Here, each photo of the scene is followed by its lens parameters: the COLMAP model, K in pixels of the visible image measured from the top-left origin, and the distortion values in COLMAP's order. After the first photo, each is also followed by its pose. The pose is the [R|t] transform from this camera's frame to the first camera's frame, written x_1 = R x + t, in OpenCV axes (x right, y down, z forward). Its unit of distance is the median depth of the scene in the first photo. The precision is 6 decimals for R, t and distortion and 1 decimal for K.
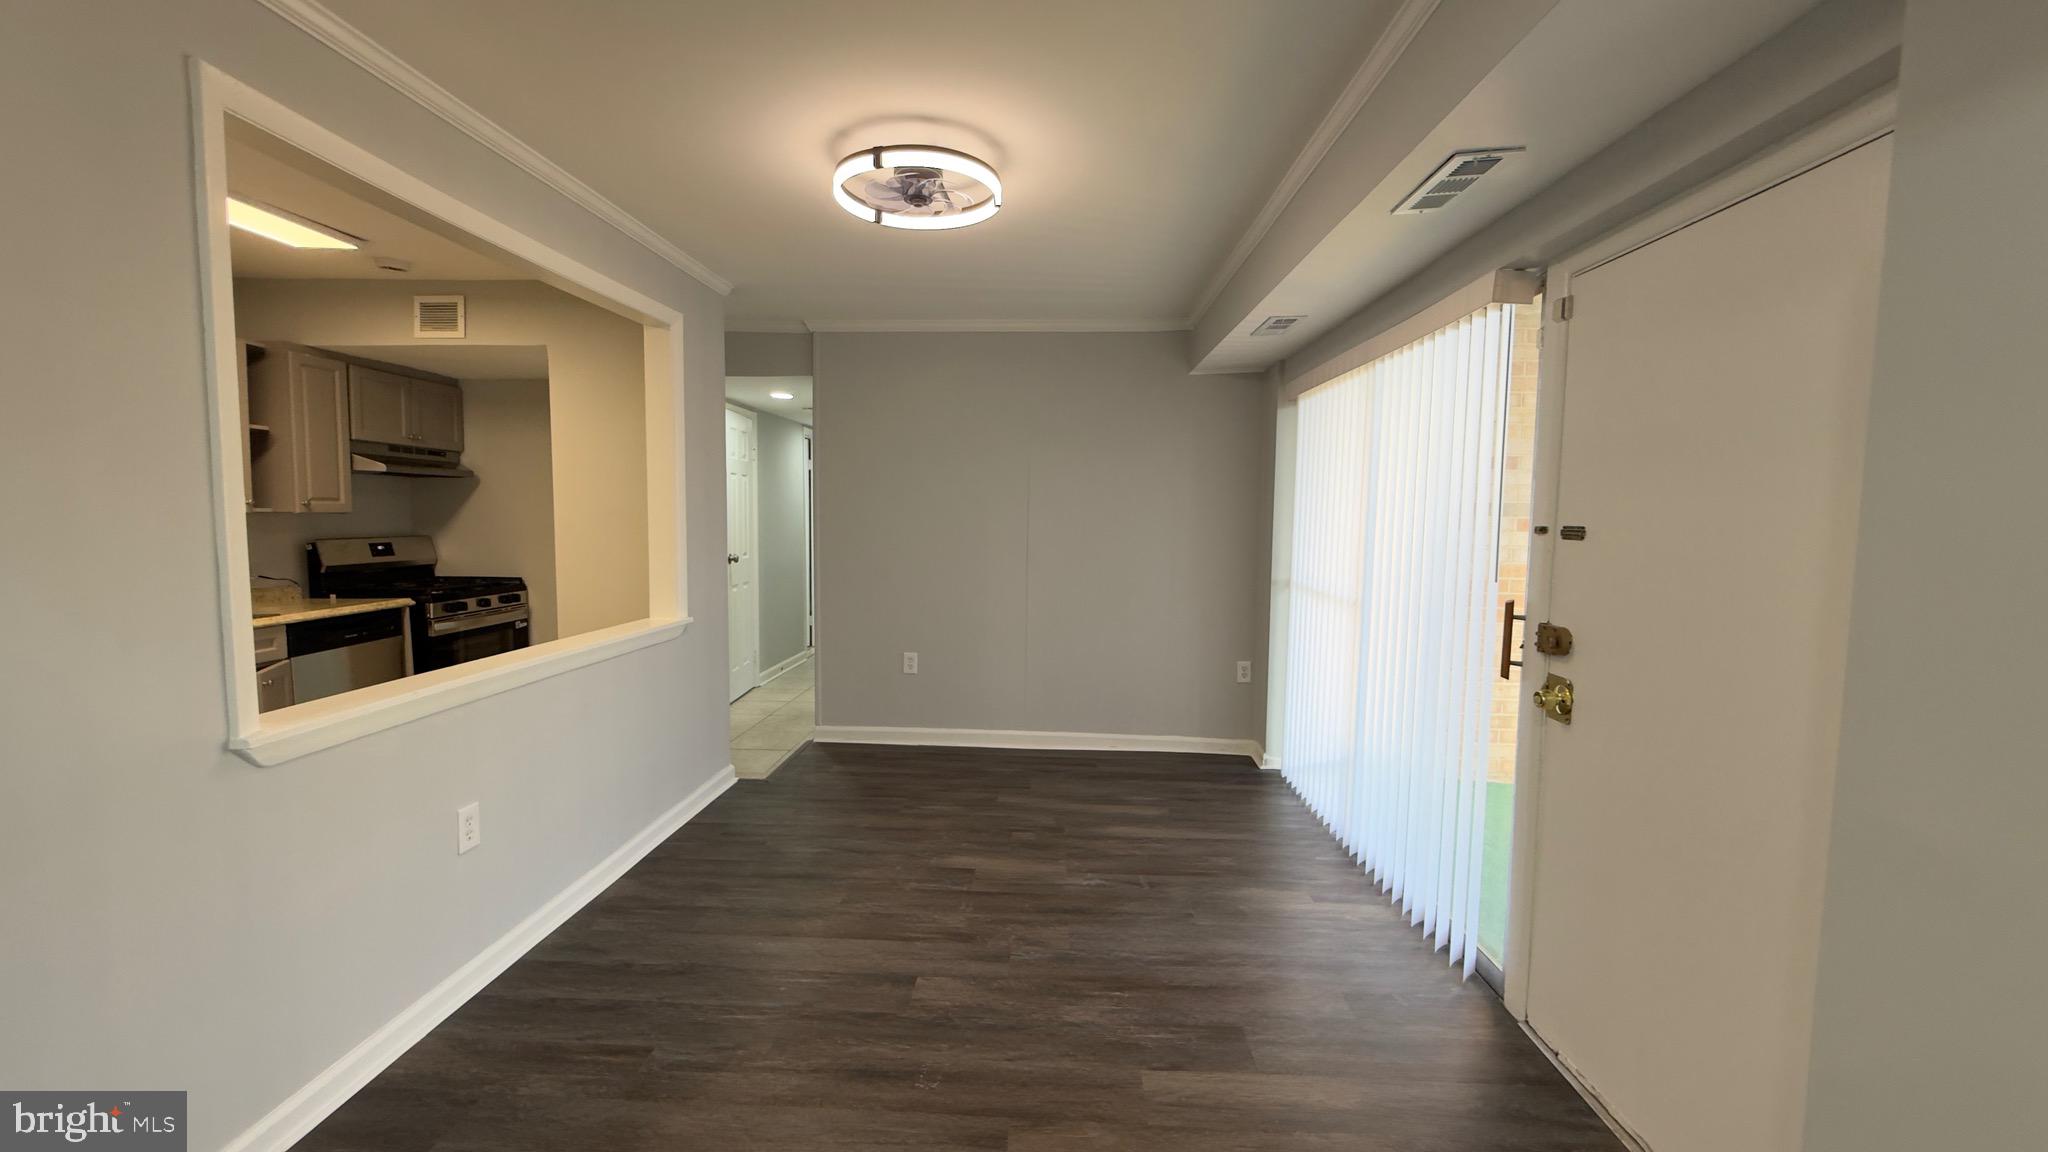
lens RADIAL K [[814.5, 0, 1019.7], [0, 814.5, 577.2], [0, 0, 1]] dist [-0.000555, 0.000190]
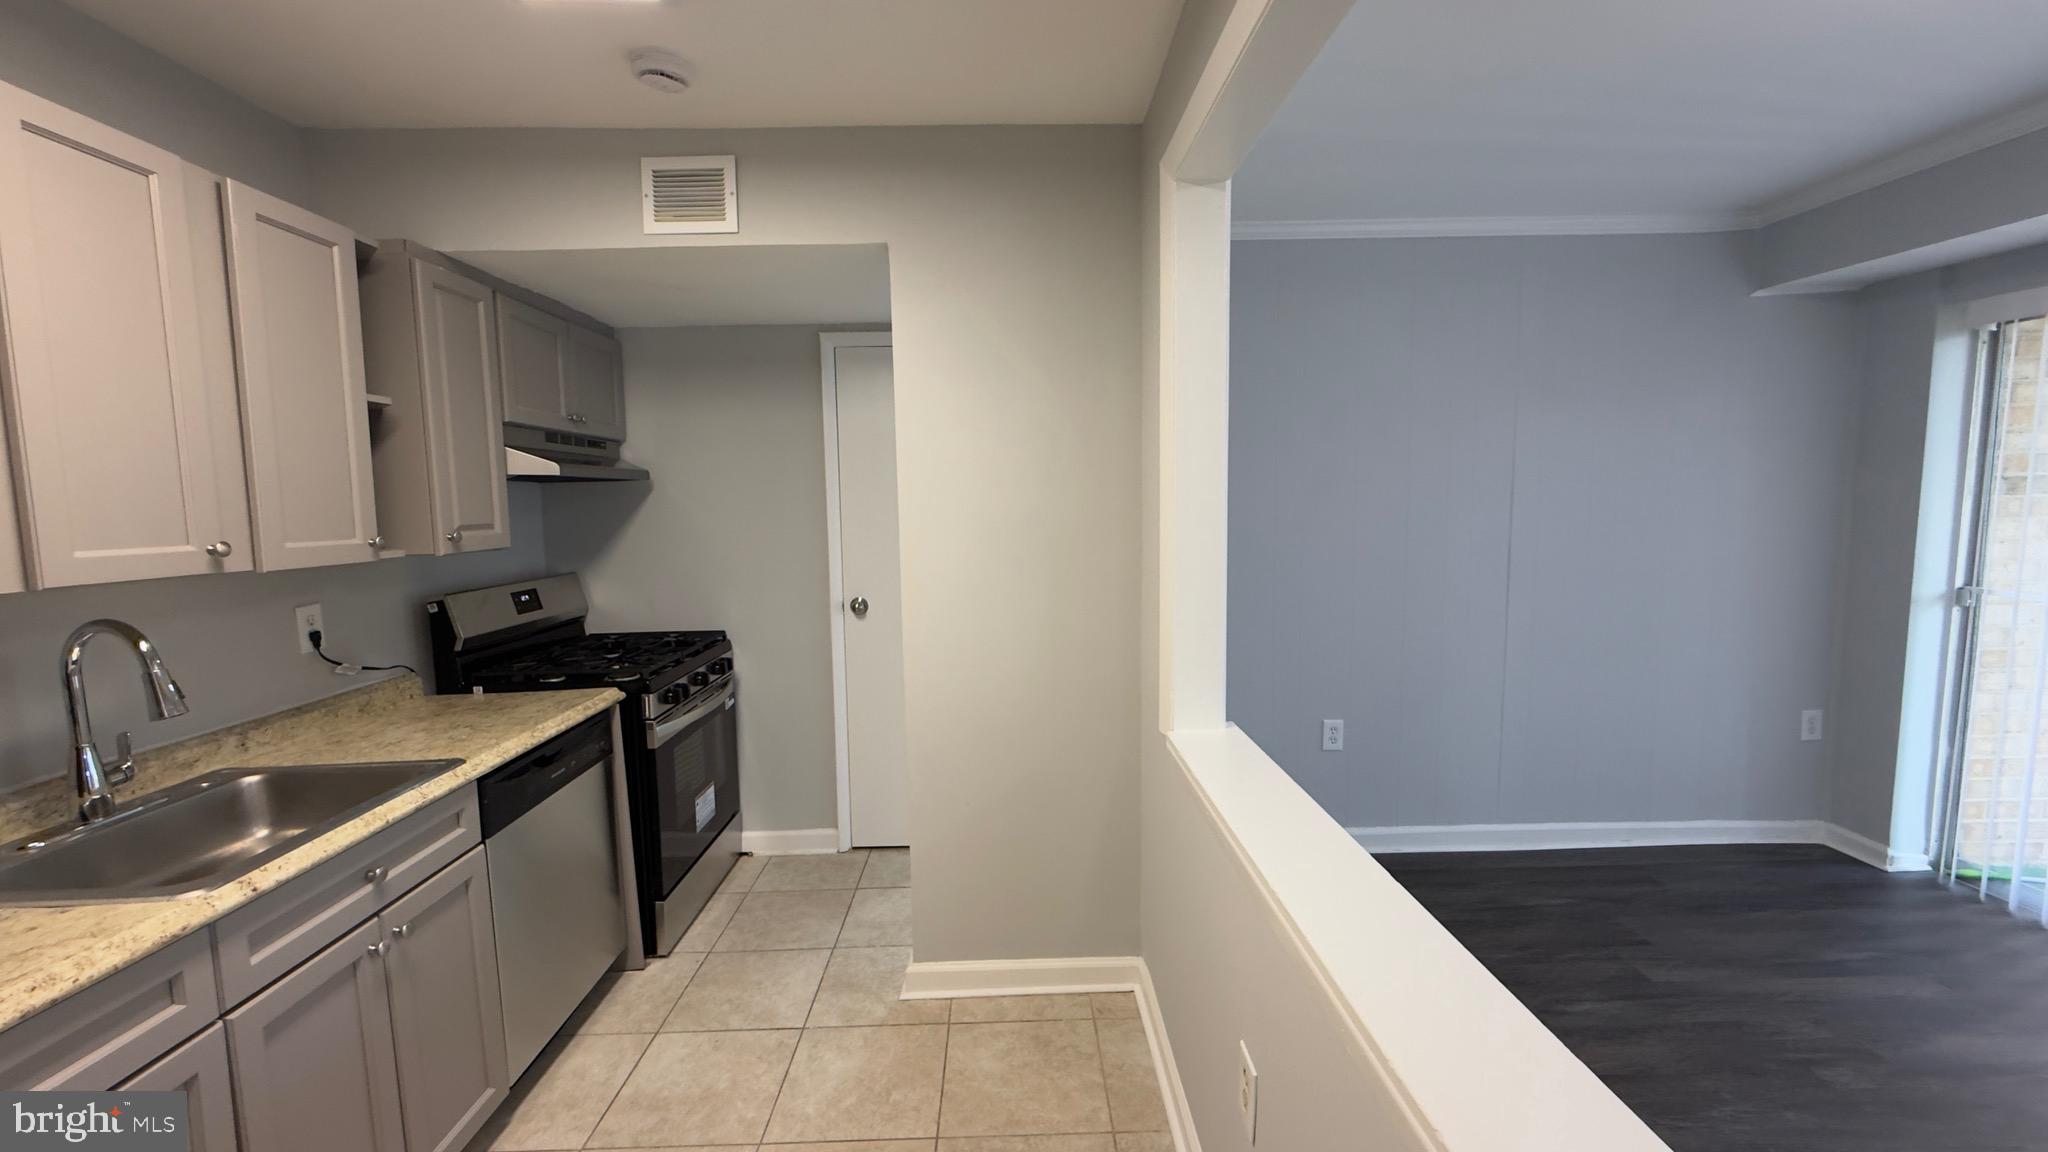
lens RADIAL K [[814.5, 0, 1019.7], [0, 814.5, 577.2], [0, 0, 1]] dist [-0.000555, 0.000190]
pose [[0.997025, -0.038344, 0.066869, -0.482988], [0.036958, 0.999078, 0.021834, -0.055773], [-0.067645, -0.019298, 0.997523, 0.381633]]
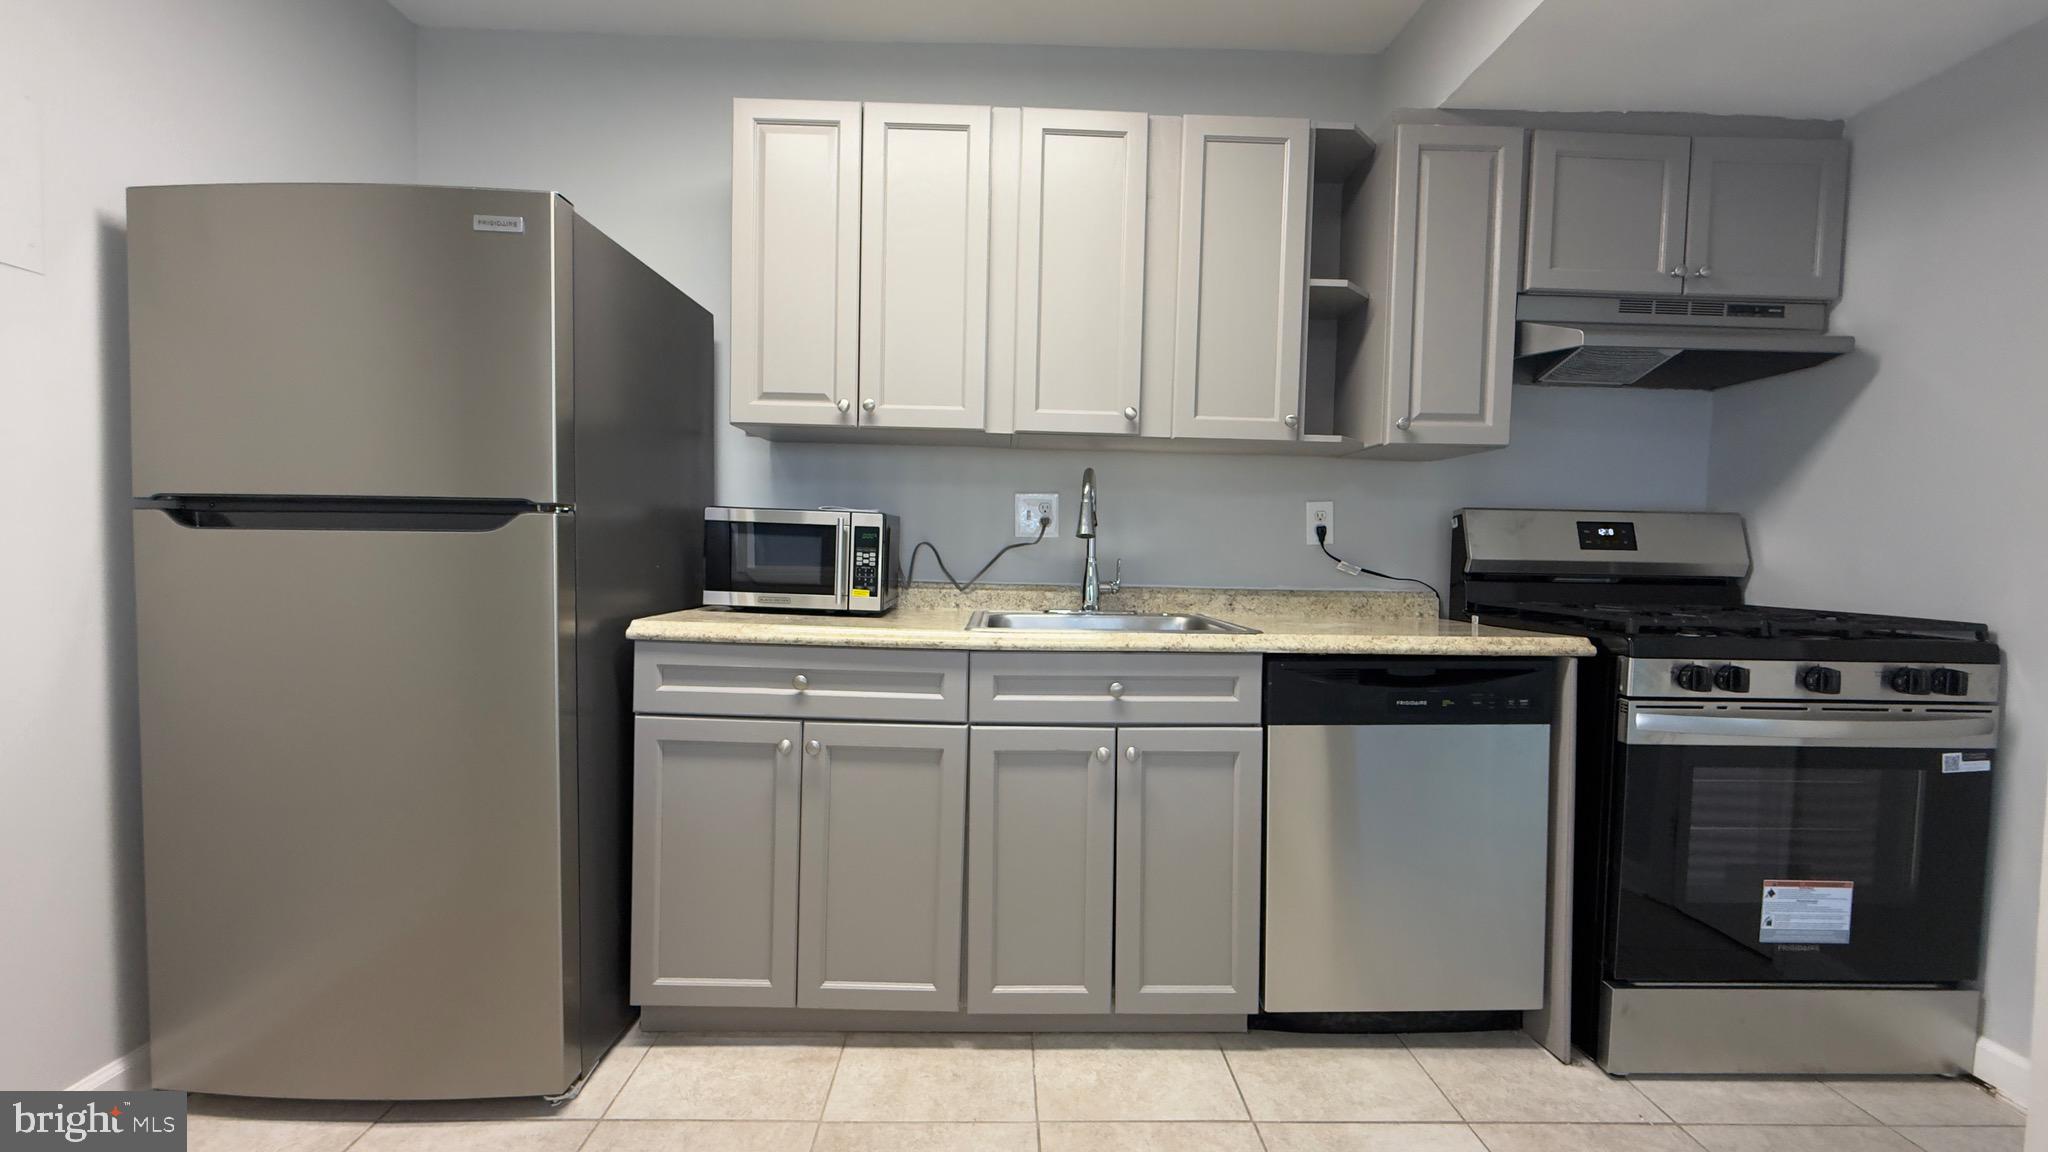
lens RADIAL K [[814.5, 0, 1019.7], [0, 814.5, 577.2], [0, 0, 1]] dist [-0.000555, 0.000190]
pose [[0.072082, 0.029186, -0.996972, -0.356887], [-0.094114, 0.995311, 0.022332, 0.012765], [0.992949, 0.092219, 0.074491, 0.672148]]
